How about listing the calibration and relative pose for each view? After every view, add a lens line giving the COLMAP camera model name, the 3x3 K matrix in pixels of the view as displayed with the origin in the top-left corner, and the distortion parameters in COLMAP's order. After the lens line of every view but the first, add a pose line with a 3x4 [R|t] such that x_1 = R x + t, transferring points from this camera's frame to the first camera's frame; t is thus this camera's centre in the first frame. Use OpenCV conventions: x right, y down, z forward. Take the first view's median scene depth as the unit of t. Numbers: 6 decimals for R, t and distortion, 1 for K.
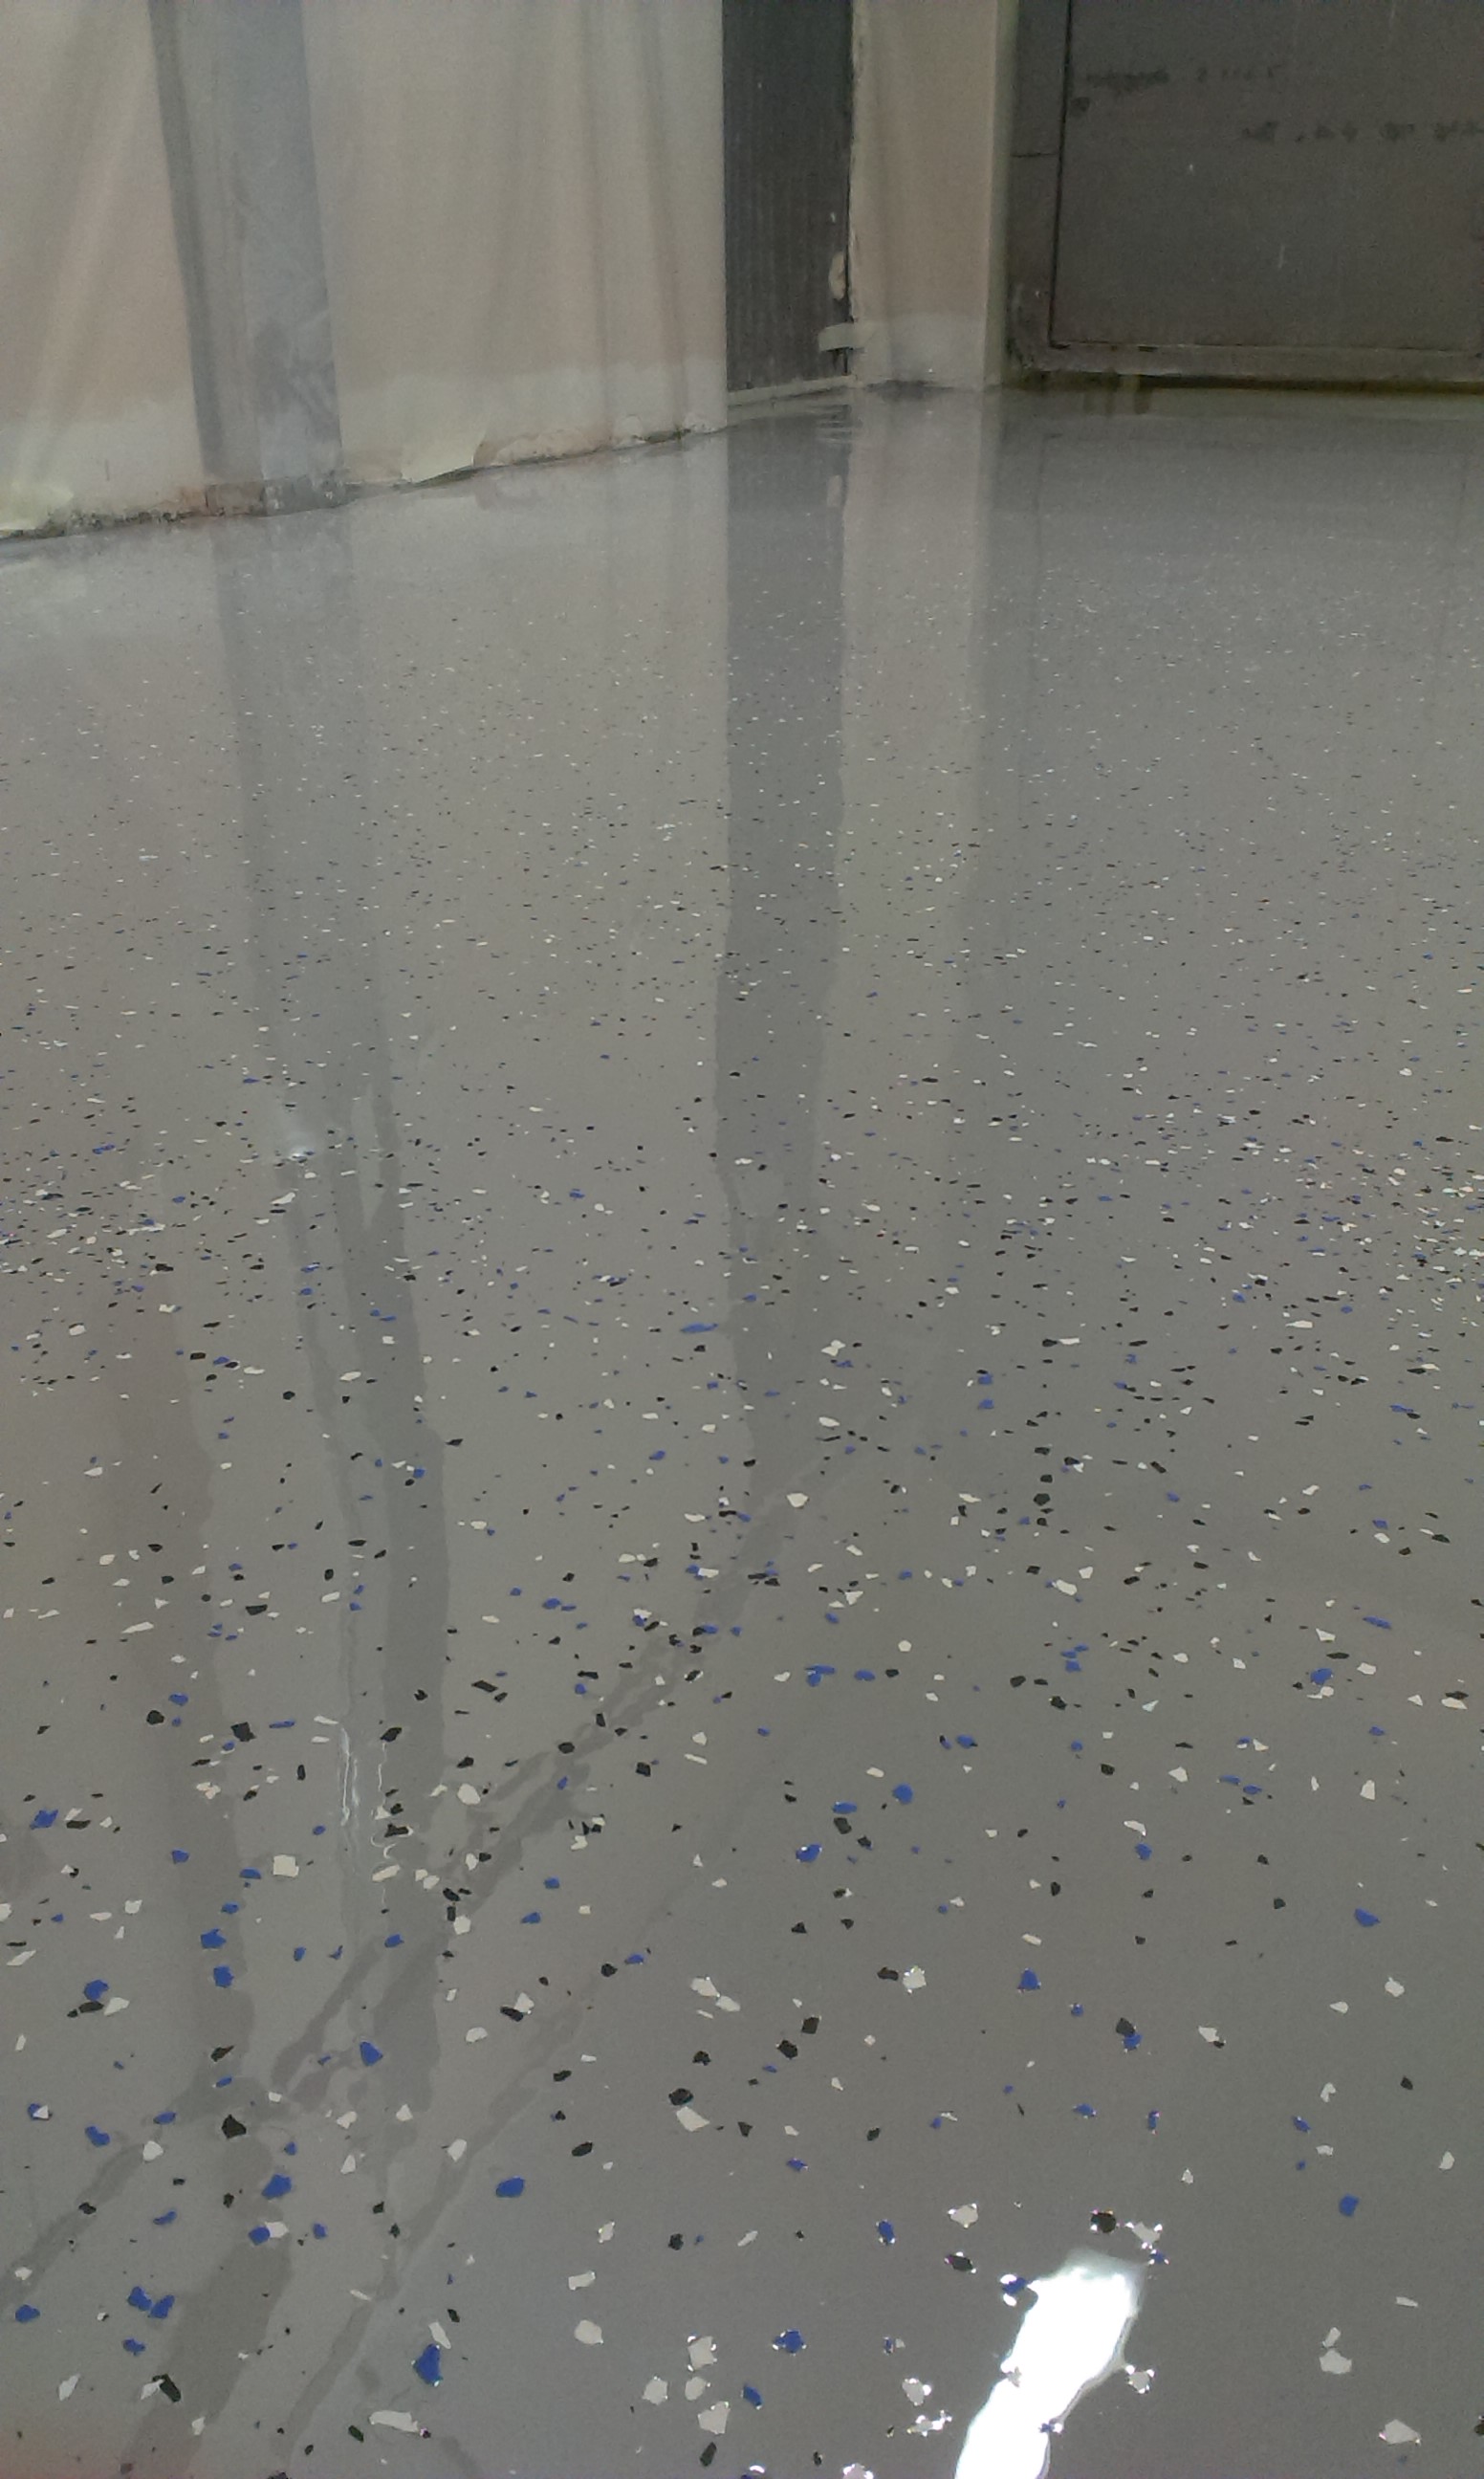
lens RADIAL K [[2040.0, 0, 742.0], [0, 2040.0, 1239.5], [0, 0, 1]] dist [0.108326, -0.193938]
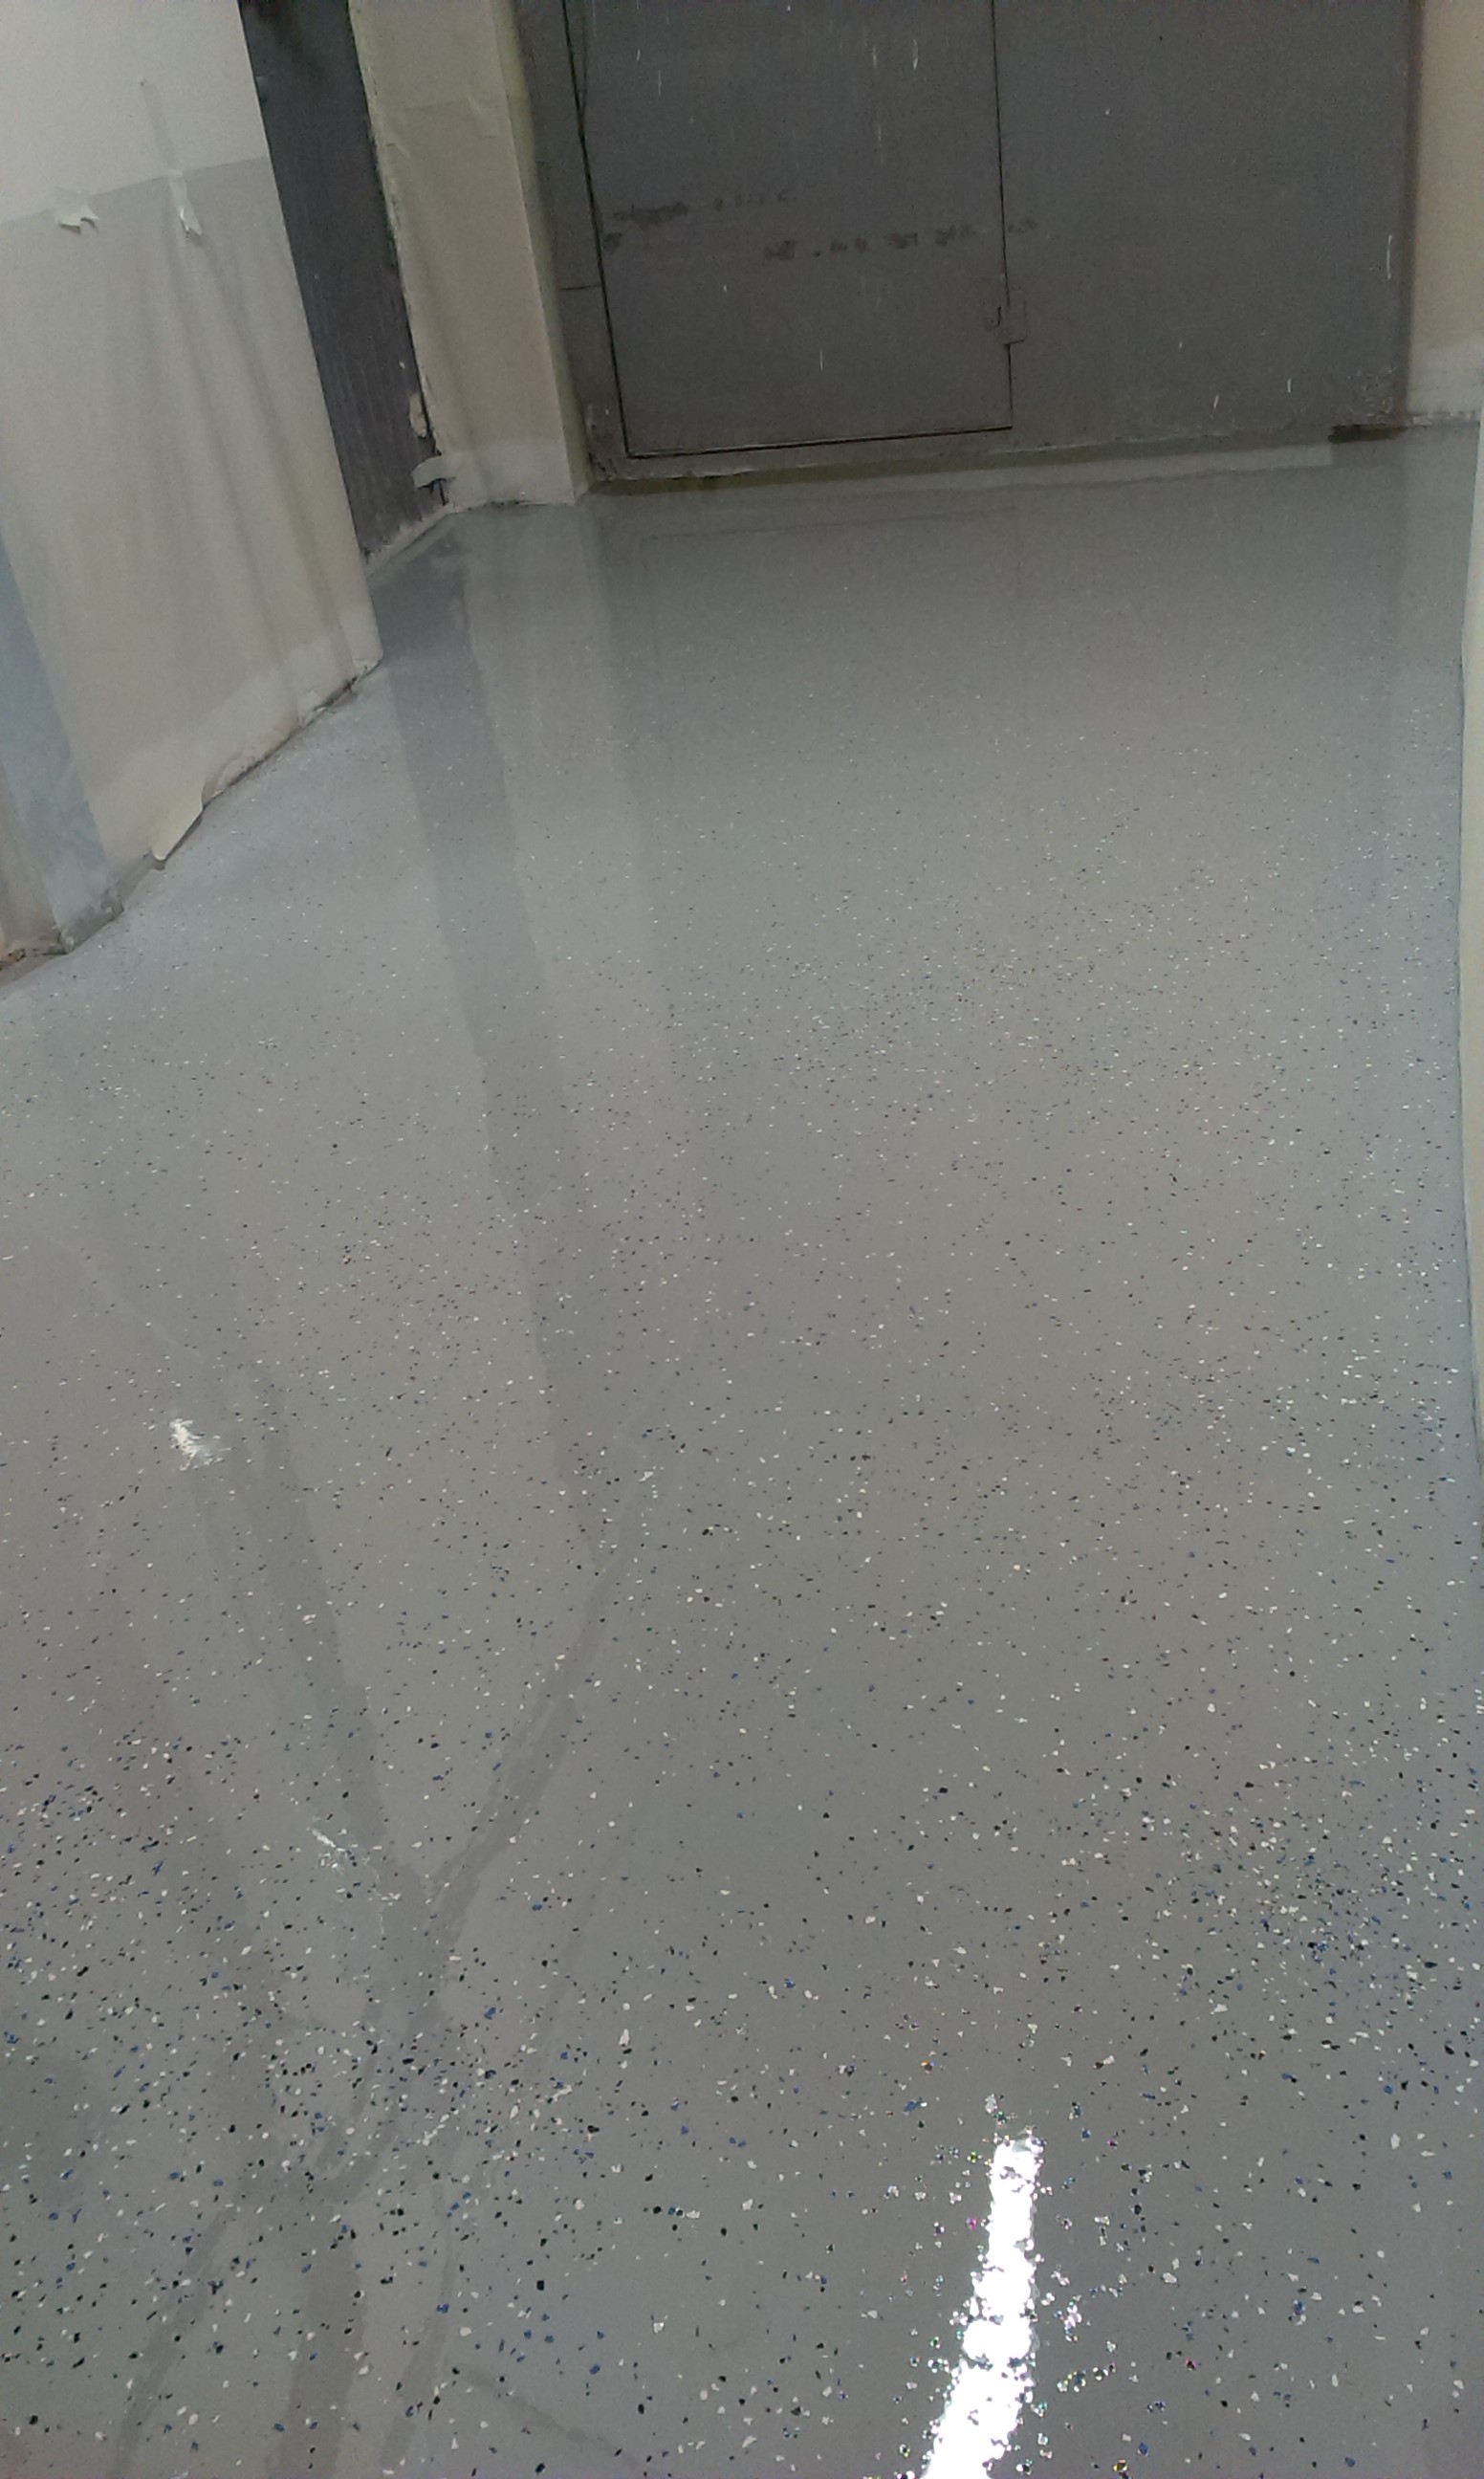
lens RADIAL K [[2040.0, 0, 742.0], [0, 2040.0, 1239.5], [0, 0, 1]] dist [0.108326, -0.193938]
pose [[0.964071, -0.226322, 0.139087, -0.039708], [0.211850, 0.970925, 0.111464, -0.149878], [-0.160270, -0.077994, 0.983987, -0.114773]]
